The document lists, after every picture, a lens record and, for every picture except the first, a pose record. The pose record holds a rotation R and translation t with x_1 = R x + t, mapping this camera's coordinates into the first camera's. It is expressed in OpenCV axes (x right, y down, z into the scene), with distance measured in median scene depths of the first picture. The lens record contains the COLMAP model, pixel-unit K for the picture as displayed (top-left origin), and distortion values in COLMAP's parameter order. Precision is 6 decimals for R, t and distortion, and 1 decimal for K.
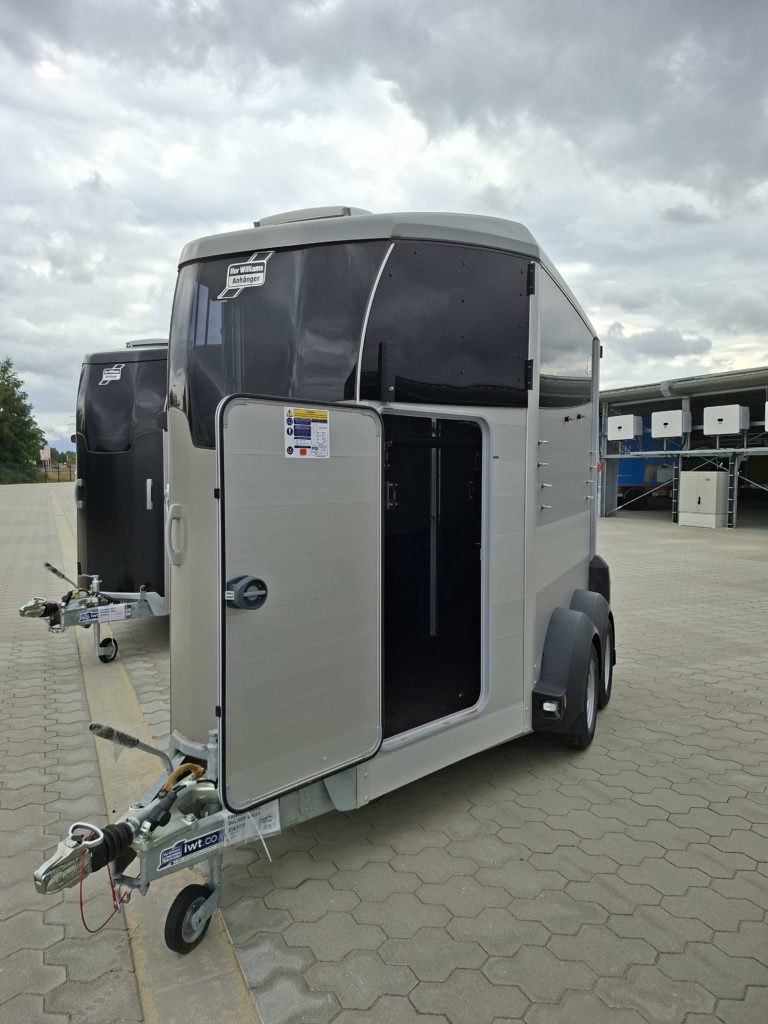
lens RADIAL K [[670.3, 0, 386.4], [0, 670.3, 493.9], [0, 0, 1]] dist [0.064861, -0.054593]
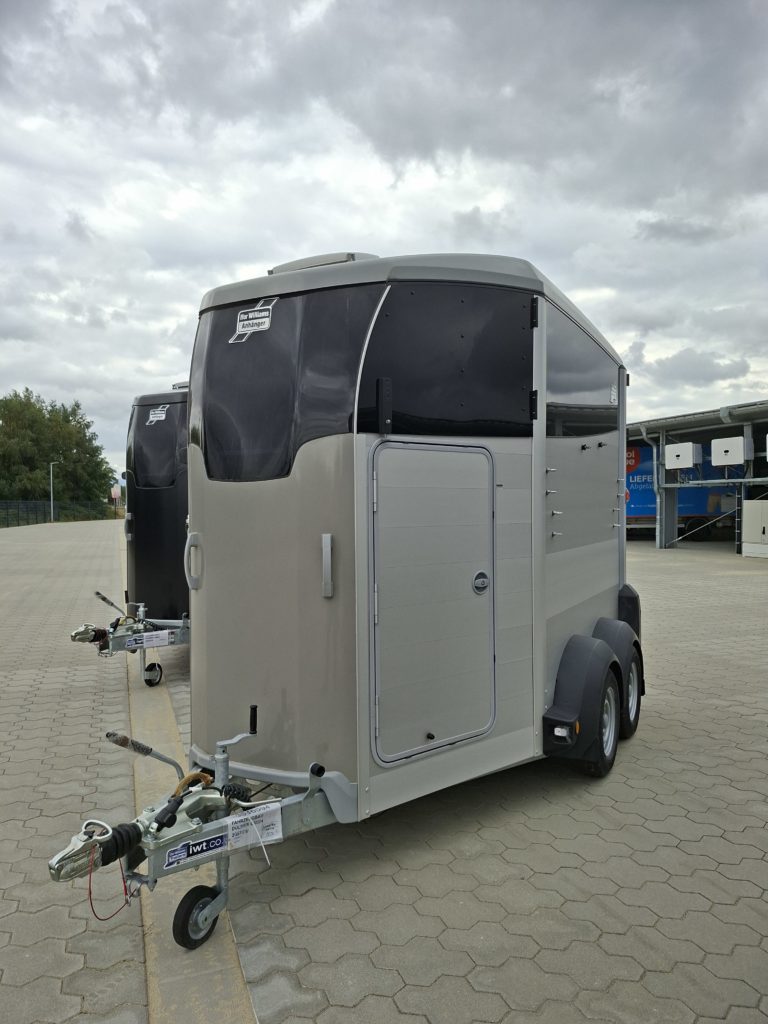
lens RADIAL K [[671.4, 0, 384.0], [0, 671.4, 512.0], [0, 0, 1]] dist [0.071315, -0.065216]
pose [[0.995768, -0.010967, -0.091250, 0.090427], [0.008861, 0.999686, -0.023451, 0.009736], [0.091479, 0.022543, 0.995552, -0.049459]]
